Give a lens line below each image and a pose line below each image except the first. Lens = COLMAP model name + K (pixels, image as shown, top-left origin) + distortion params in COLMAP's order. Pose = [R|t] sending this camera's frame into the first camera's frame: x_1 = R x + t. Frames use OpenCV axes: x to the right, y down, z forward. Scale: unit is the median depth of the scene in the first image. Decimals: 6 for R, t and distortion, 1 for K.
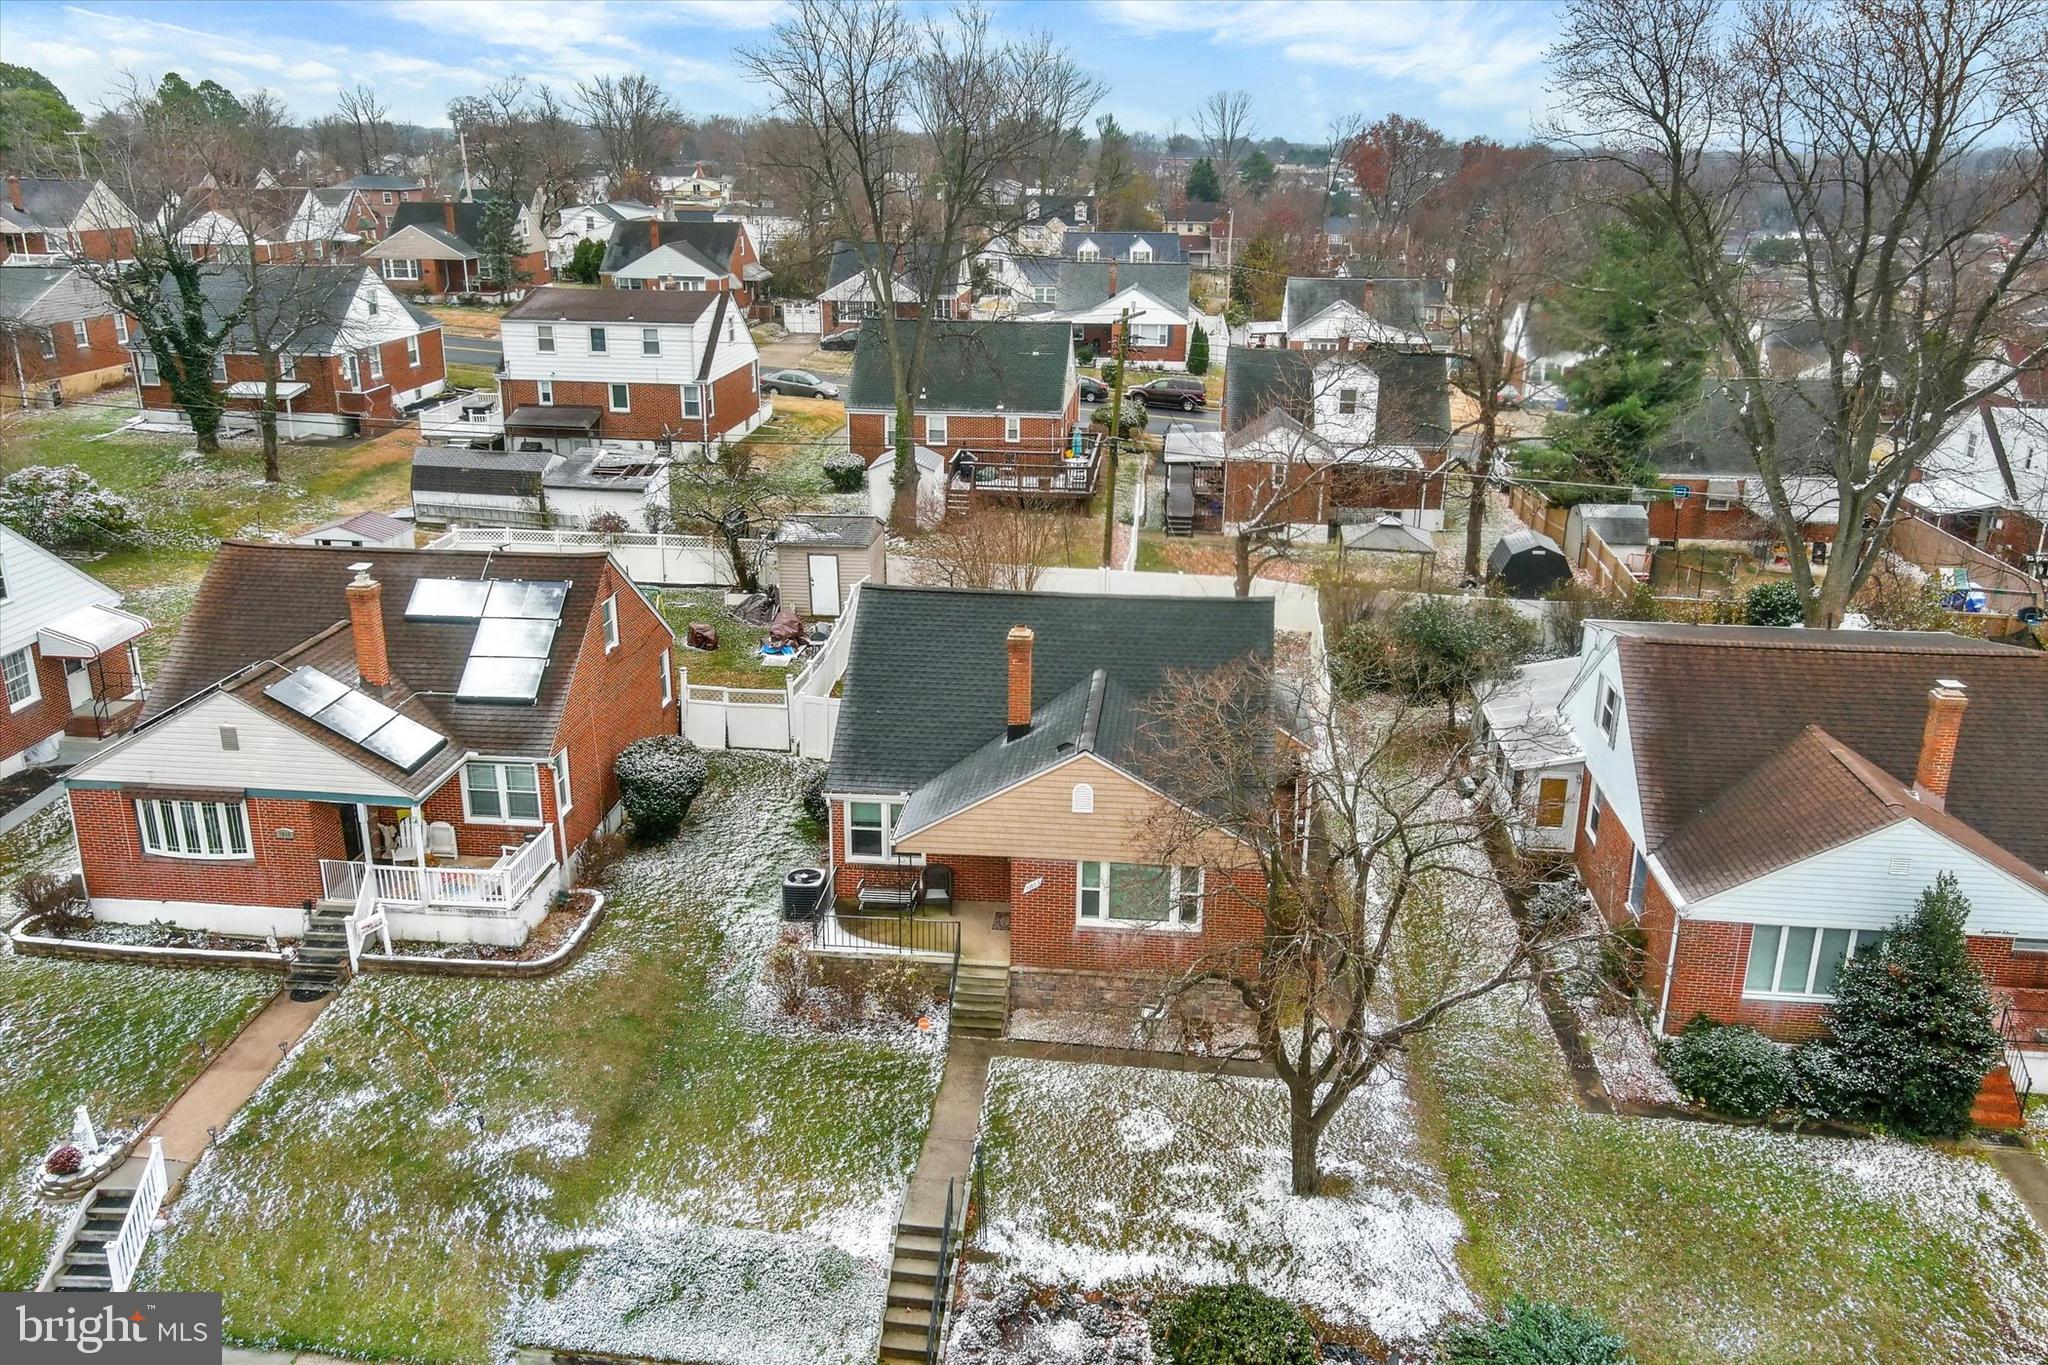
lens RADIAL K [[1623.6, 0, 1016.7], [0, 1623.6, 681.7], [0, 0, 1]] dist [0.030529, -0.030300]
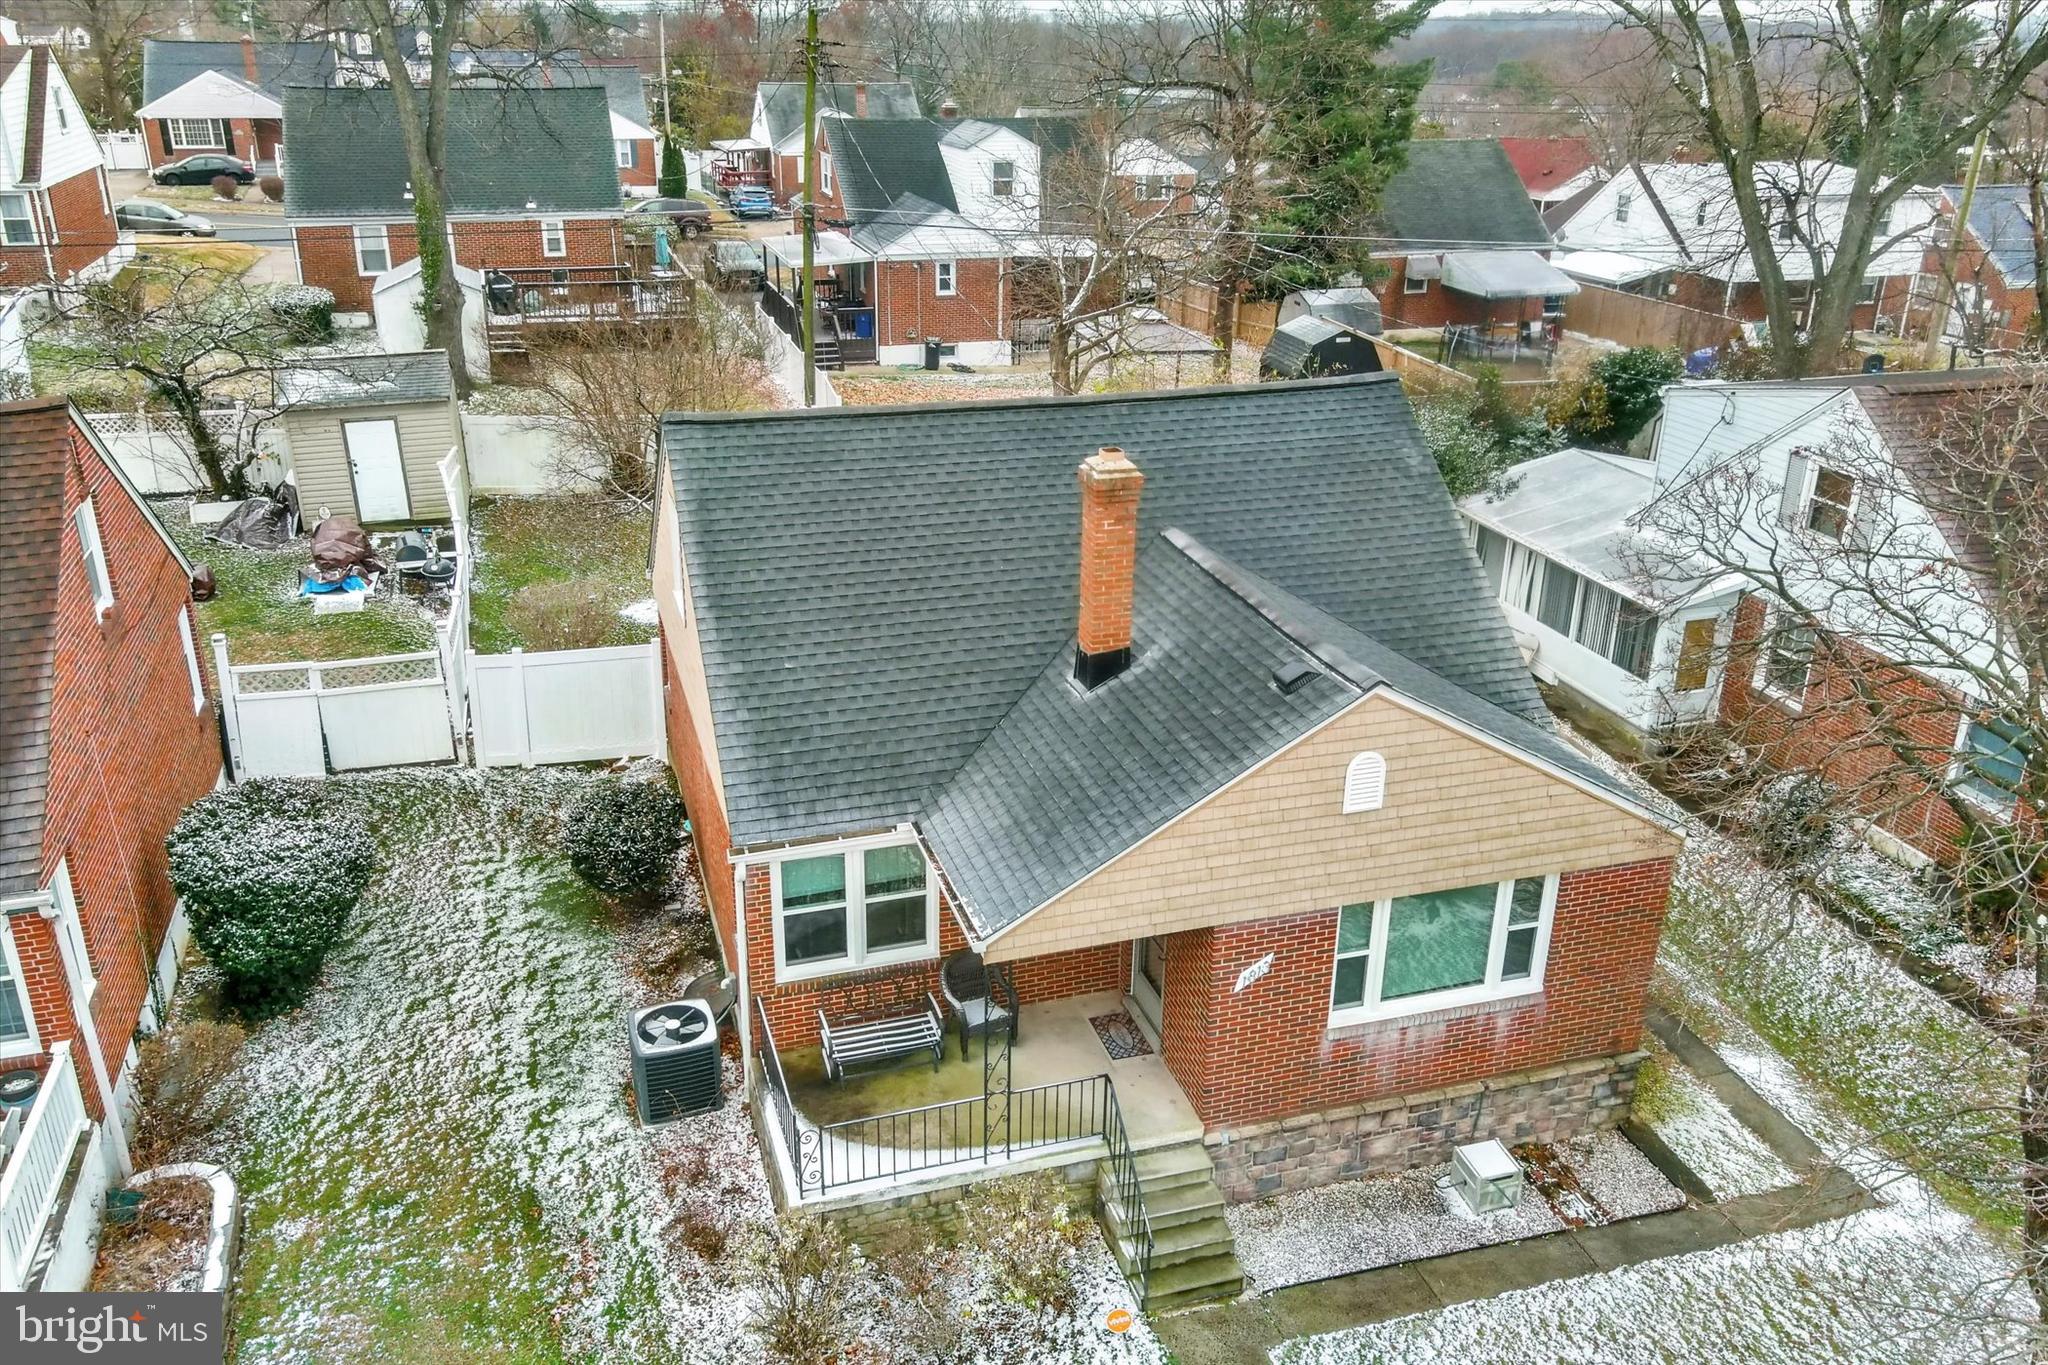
lens RADIAL K [[1623.6, 0, 1014.4], [0, 1623.6, 685.5], [0, 0, 1]] dist [0.030529, -0.030300]
pose [[0.920287, -0.147969, 0.362184, -0.201433], [0.122126, 0.988112, 0.093376, -0.012876], [-0.371695, -0.041701, 0.927418, 0.527803]]
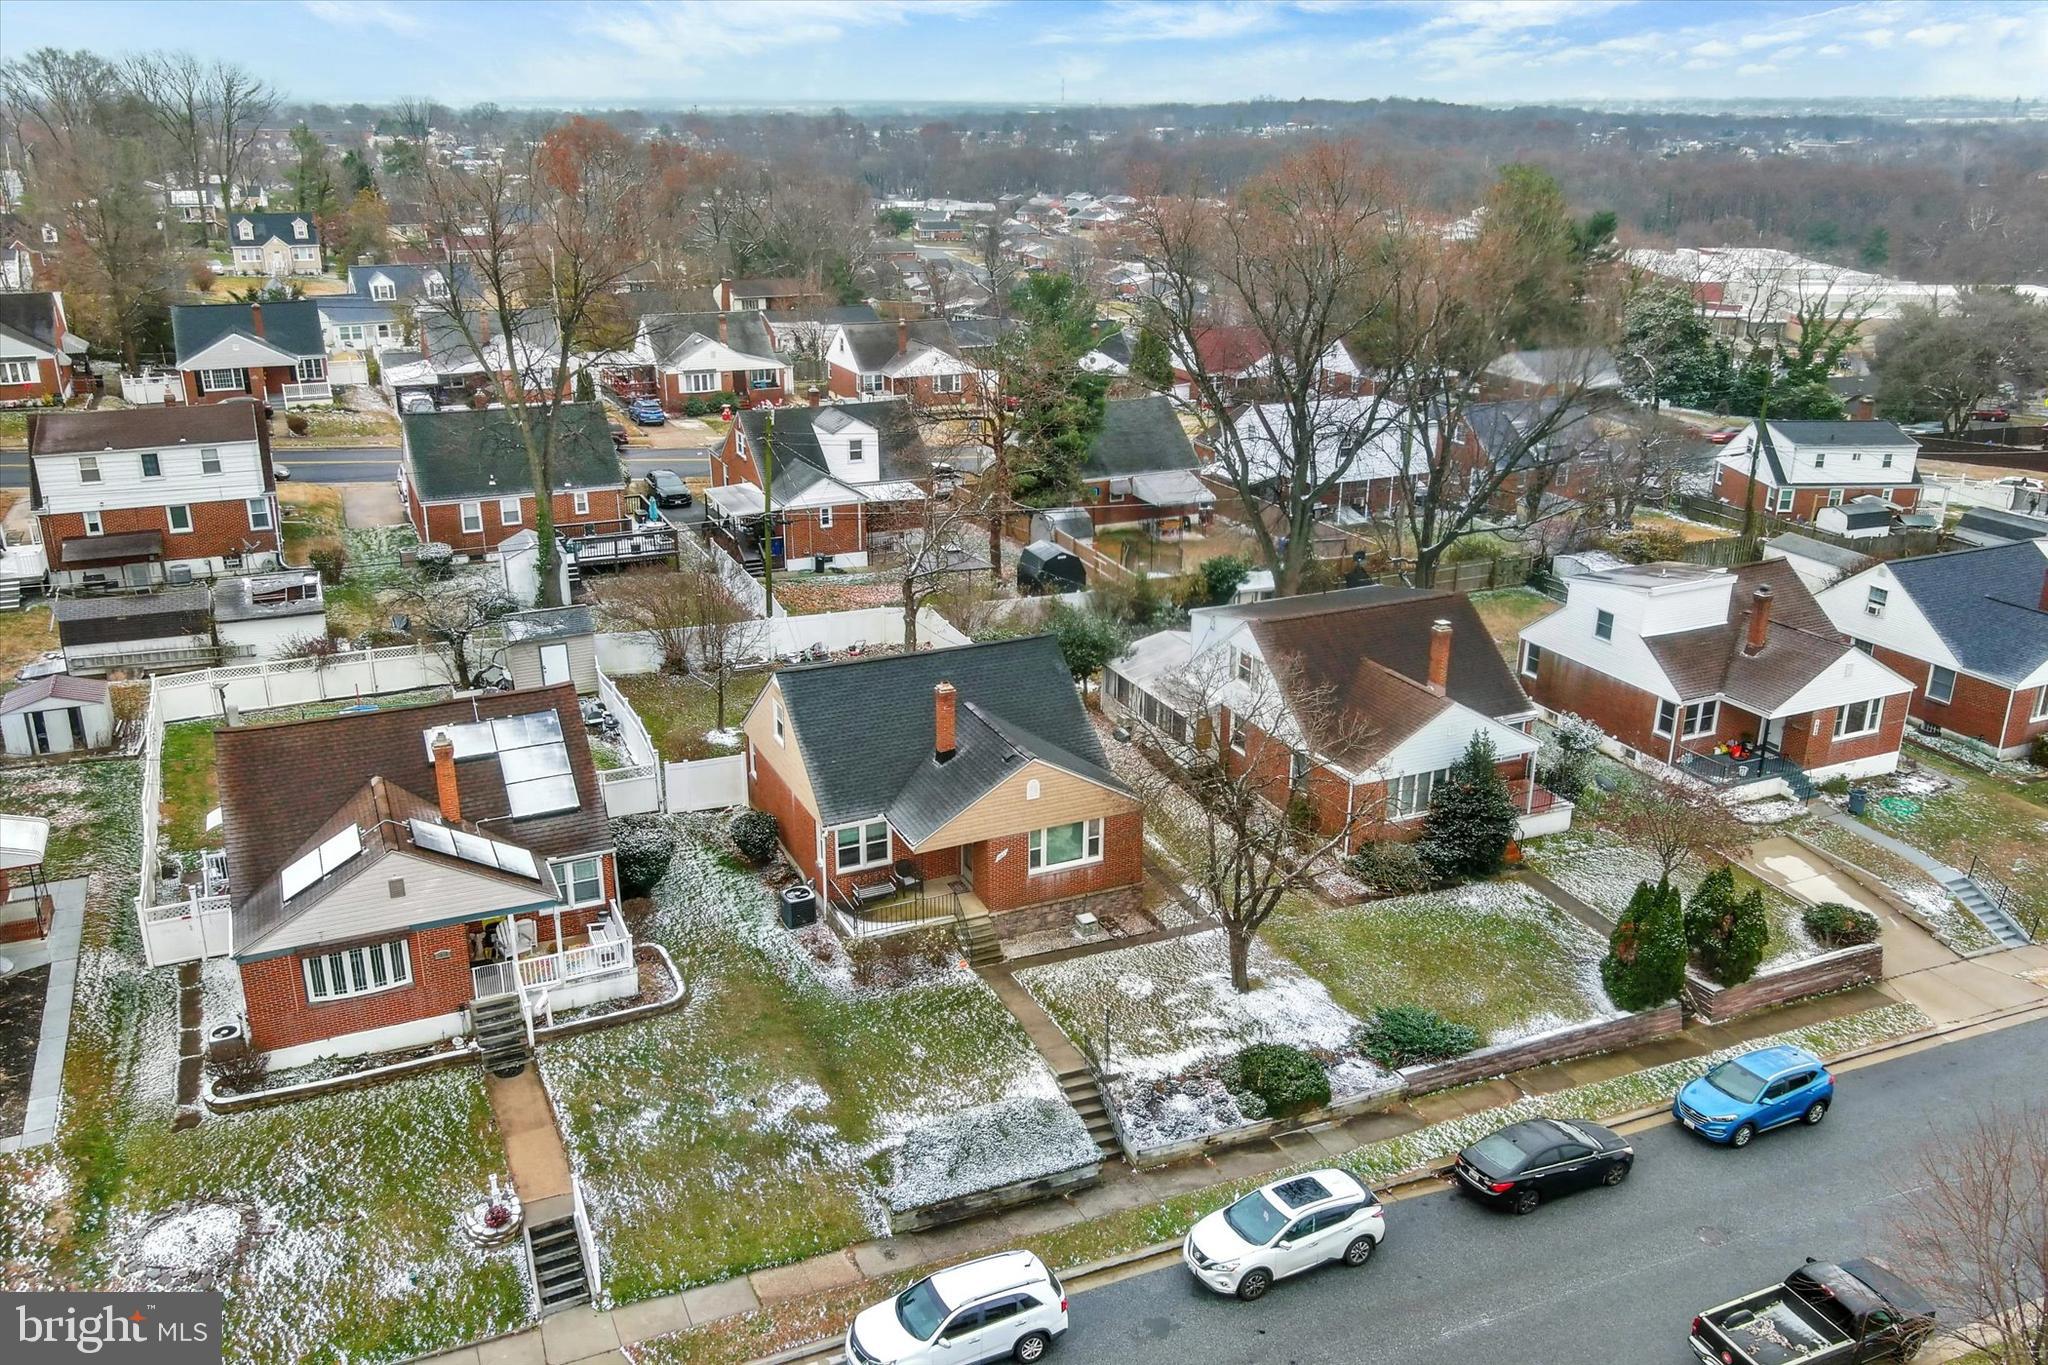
lens RADIAL K [[1623.6, 0, 1022.4], [0, 1623.6, 687.8], [0, 0, 1]] dist [0.030529, -0.030300]
pose [[0.861351, -0.176940, 0.476200, -0.591362], [0.163823, 0.984051, 0.069318, -0.112011], [-0.480871, 0.018305, 0.876600, -0.274226]]
